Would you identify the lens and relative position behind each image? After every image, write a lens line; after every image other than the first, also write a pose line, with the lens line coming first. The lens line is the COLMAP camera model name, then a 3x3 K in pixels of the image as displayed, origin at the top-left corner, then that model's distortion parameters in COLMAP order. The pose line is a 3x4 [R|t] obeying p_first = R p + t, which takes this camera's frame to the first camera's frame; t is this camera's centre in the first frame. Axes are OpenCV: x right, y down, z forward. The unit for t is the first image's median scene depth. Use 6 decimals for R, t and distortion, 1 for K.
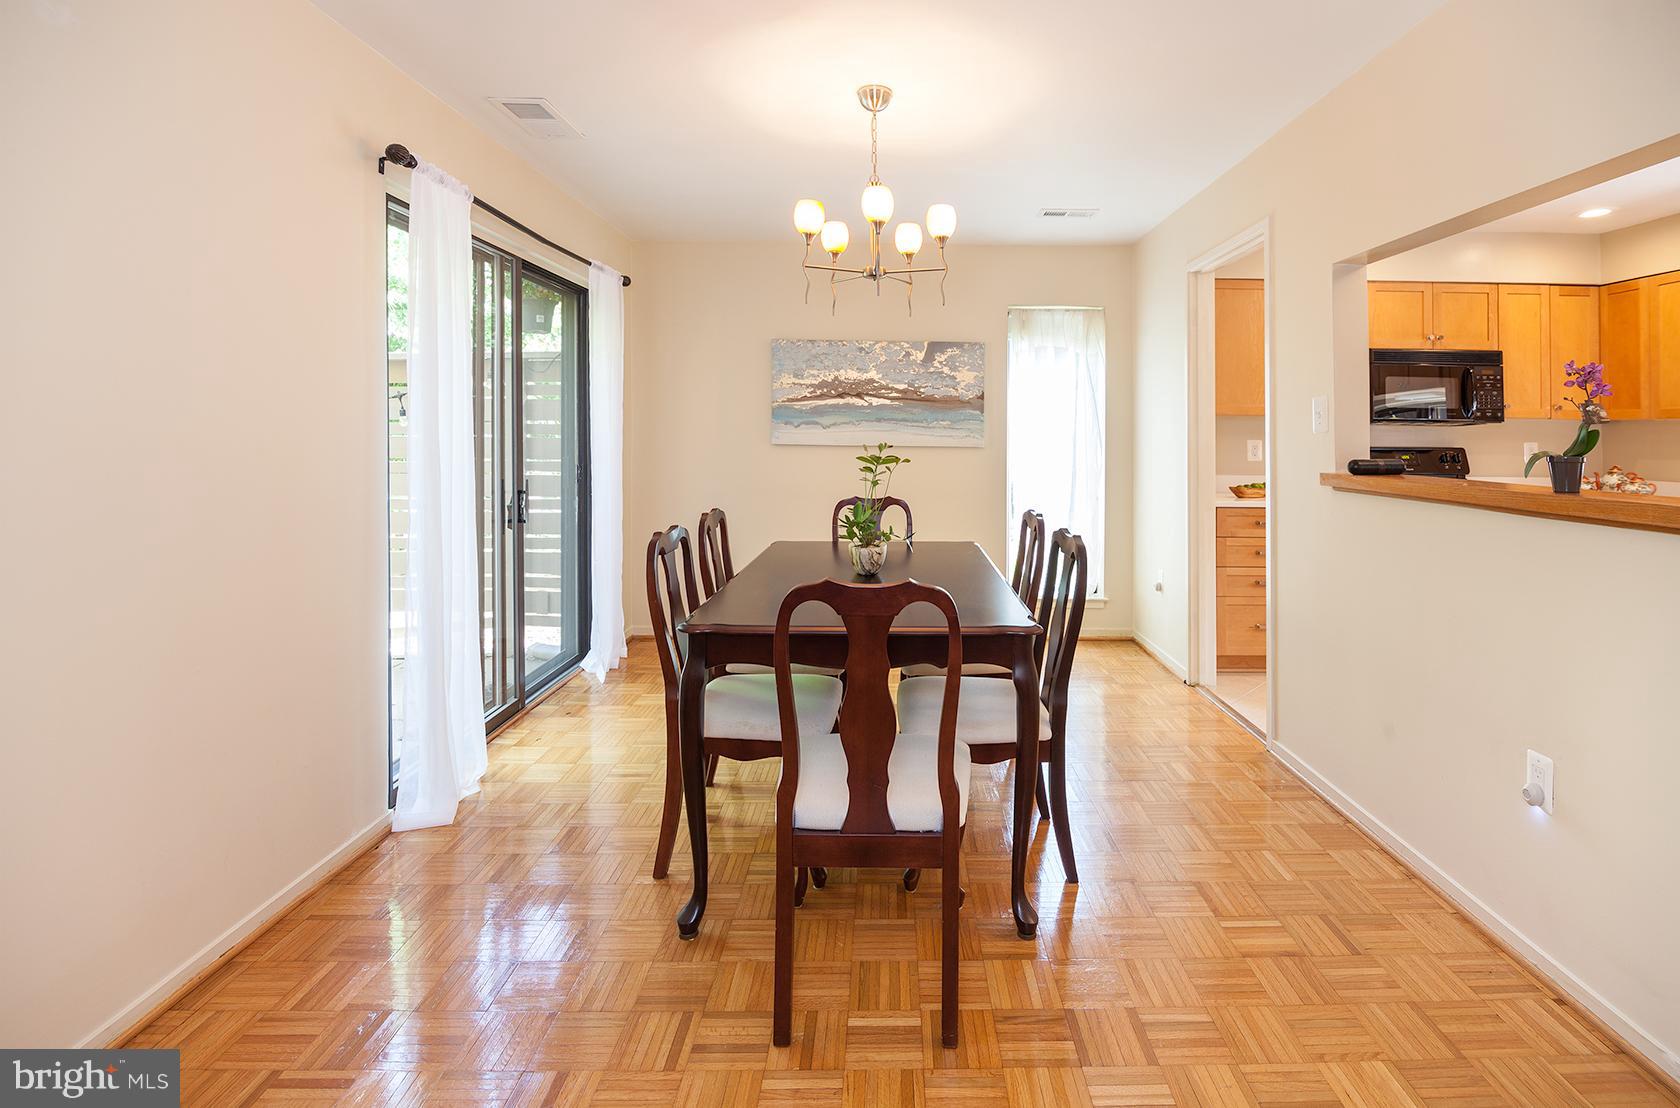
lens RADIAL K [[758.0, 0, 885.0], [0, 758.0, 426.7], [0, 0, 1]] dist [-0.021909, -0.000631]
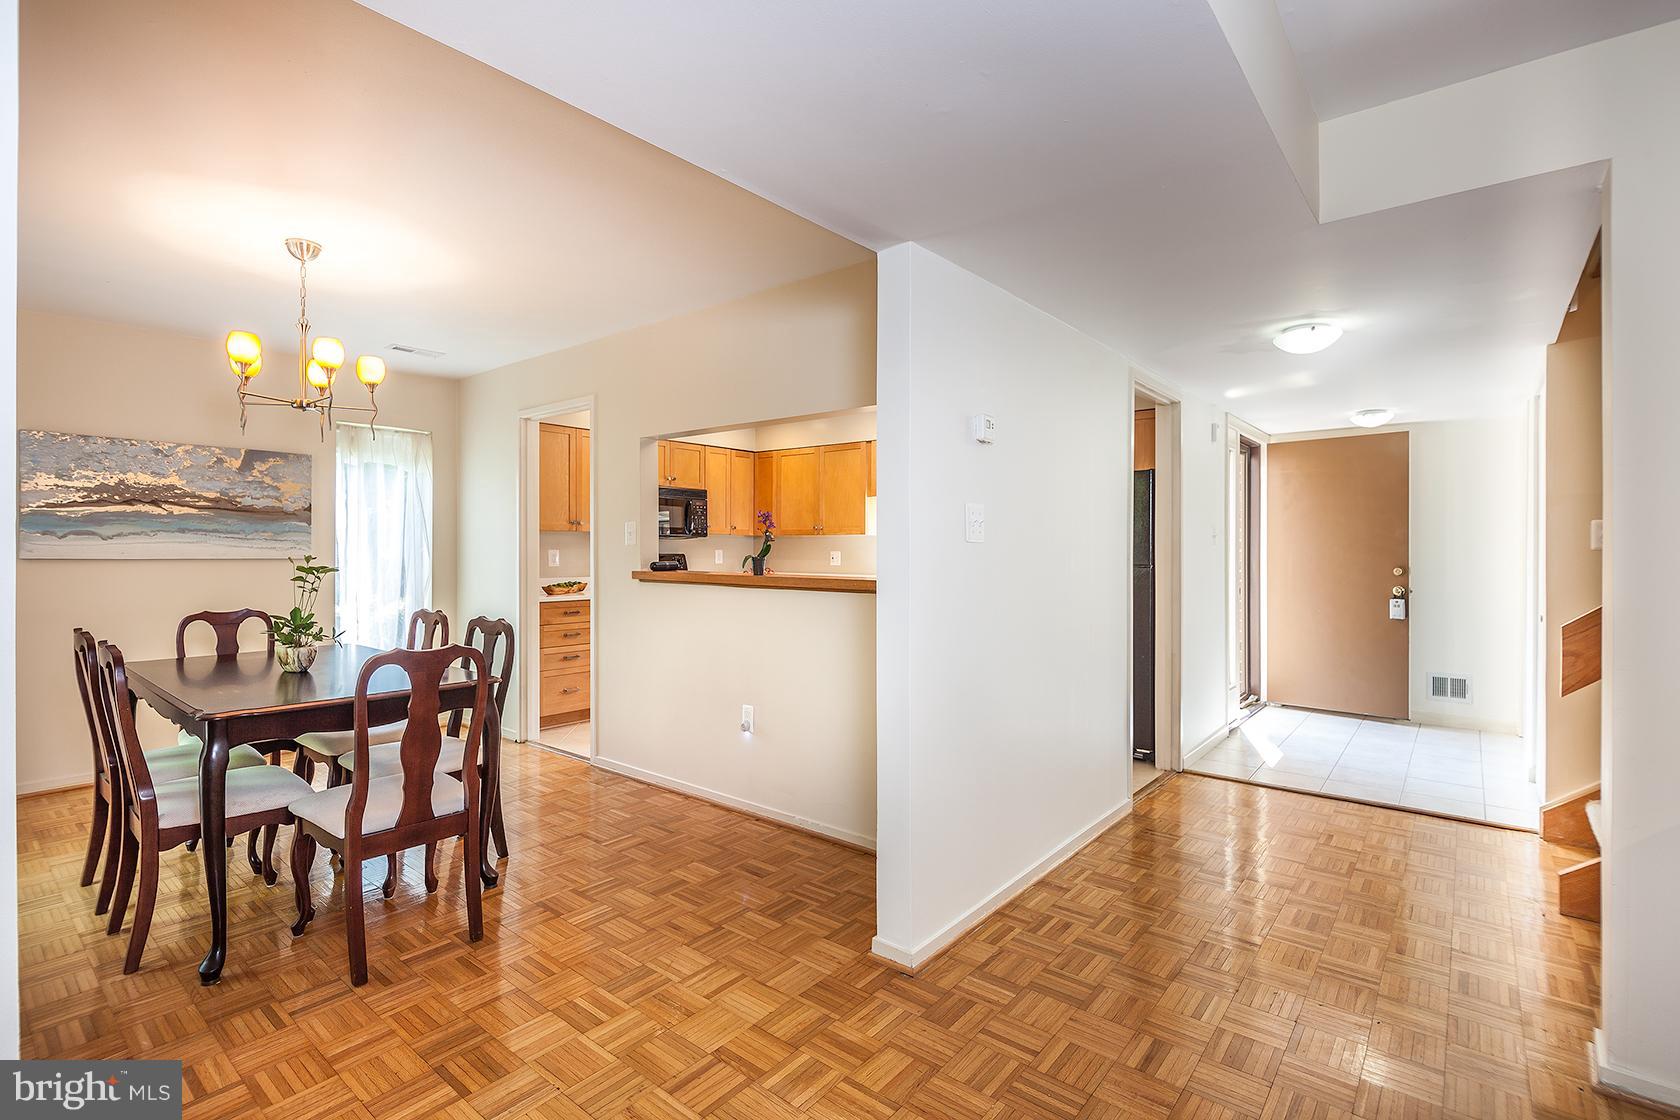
lens RADIAL K [[782.6, 0, 843.6], [0, 782.6, 544.8], [0, 0, 1]] dist [-0.019650, -0.000046]
pose [[0.621776, -0.001926, 0.783192, -0.249927], [-0.008364, 0.999924, 0.009099, -0.006854], [-0.783150, -0.012209, 0.621713, -0.211517]]
